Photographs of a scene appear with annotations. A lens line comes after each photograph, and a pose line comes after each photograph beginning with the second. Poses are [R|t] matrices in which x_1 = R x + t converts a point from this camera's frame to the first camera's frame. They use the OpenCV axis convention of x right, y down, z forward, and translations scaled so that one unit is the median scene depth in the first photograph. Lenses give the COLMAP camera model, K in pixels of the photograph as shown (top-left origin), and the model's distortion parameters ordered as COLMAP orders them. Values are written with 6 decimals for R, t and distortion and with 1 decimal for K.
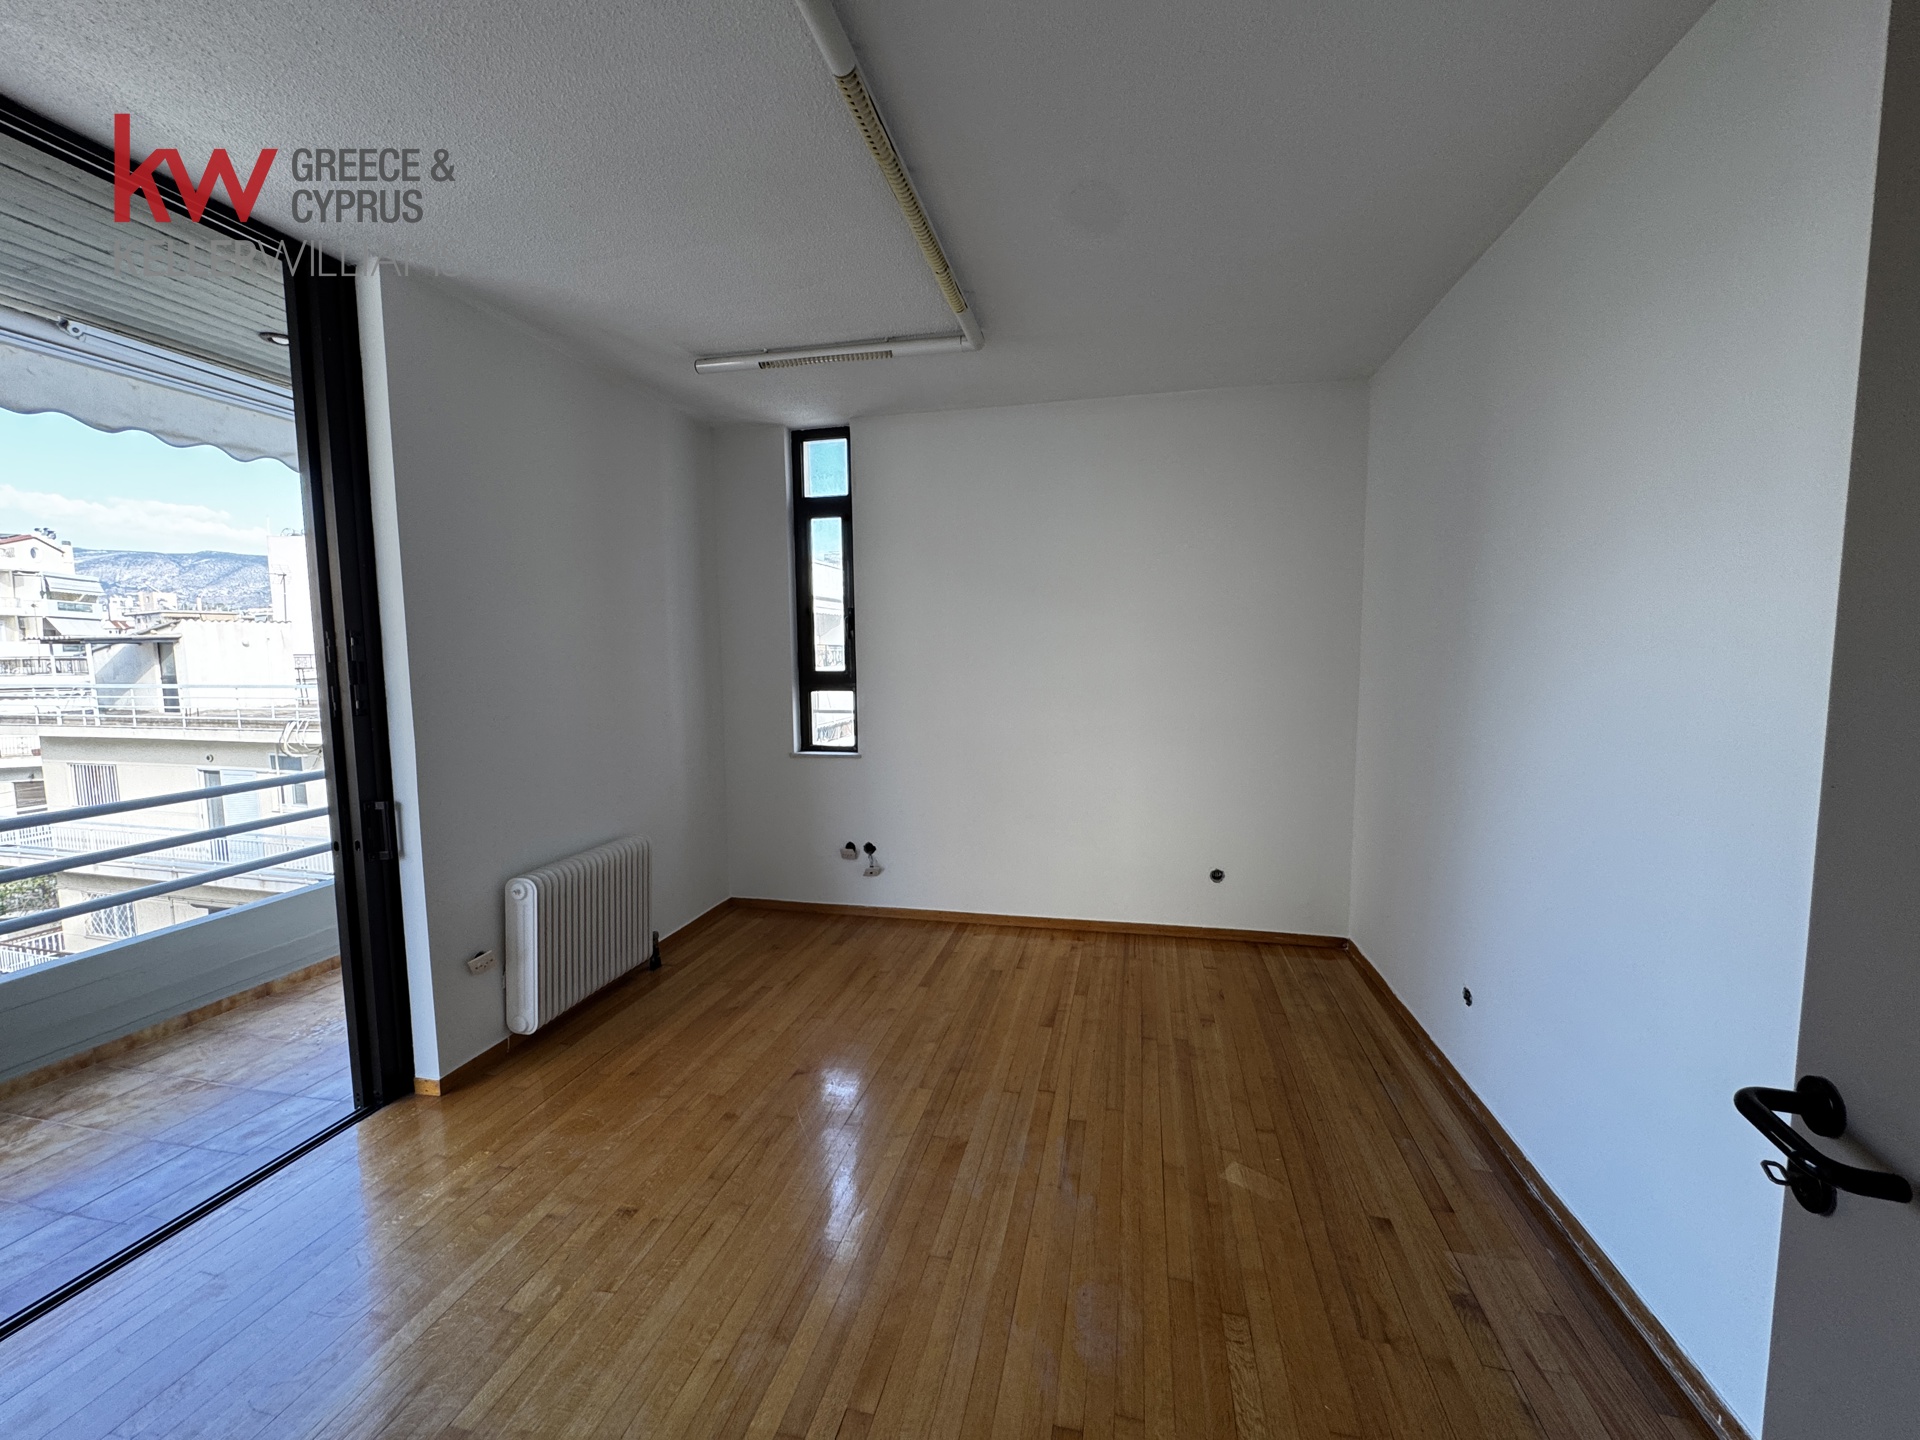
lens RADIAL K [[764.2, 0, 954.5], [0, 764.2, 716.7], [0, 0, 1]] dist [-0.003778, 0.000073]
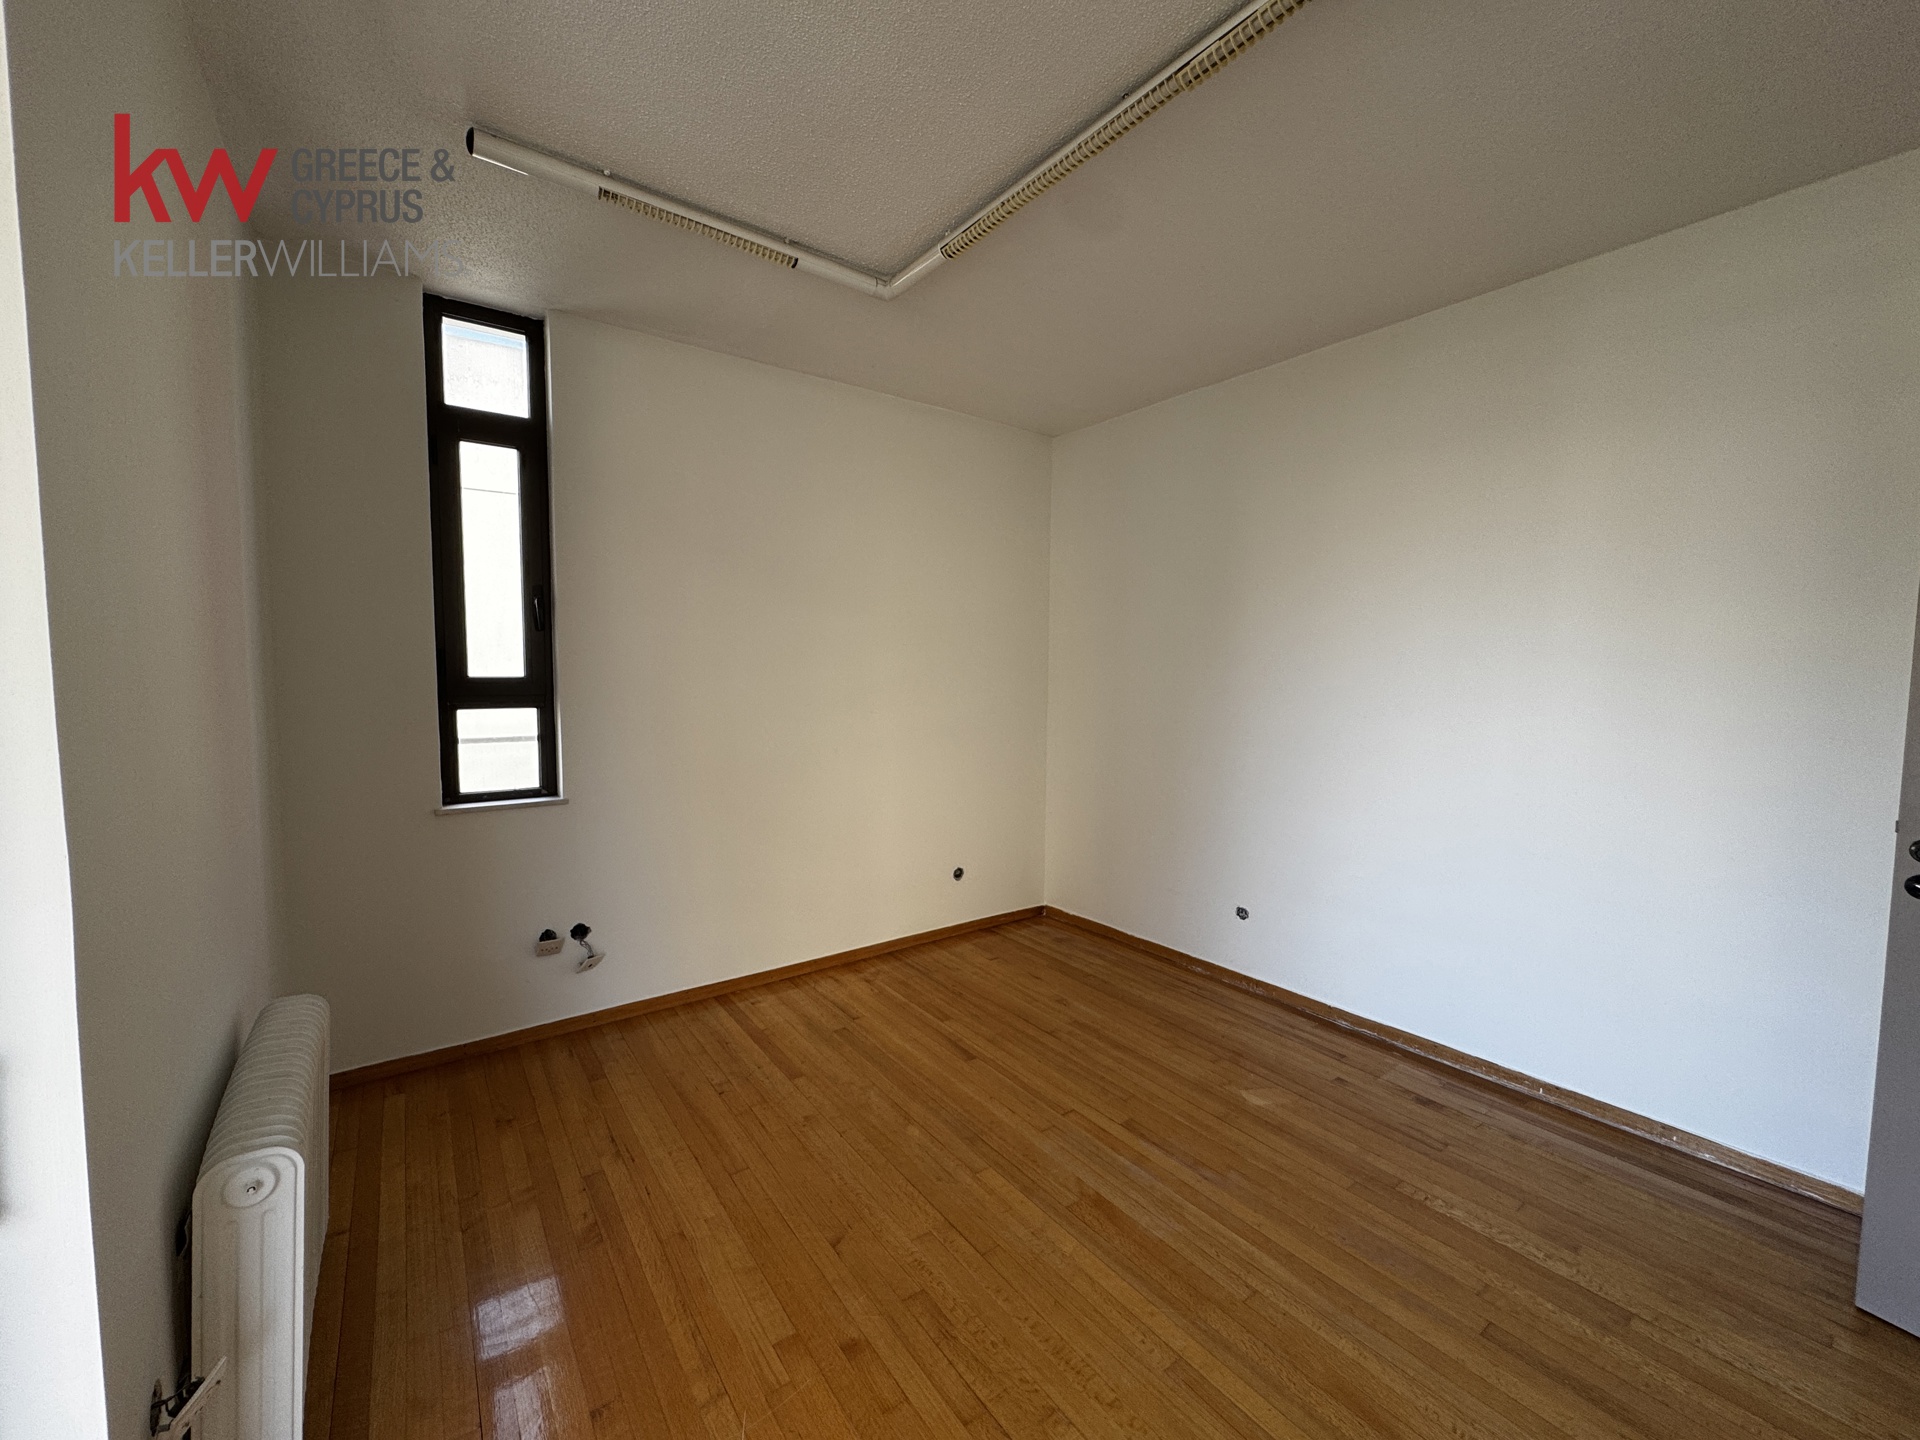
lens RADIAL K [[764.2, 0, 955.7], [0, 764.2, 715.9], [0, 0, 1]] dist [-0.003778, 0.000073]
pose [[0.656847, -0.030052, 0.753424, -0.457533], [0.050113, 0.998736, -0.003852, -0.005159], [-0.752356, 0.040286, 0.657523, 0.310806]]
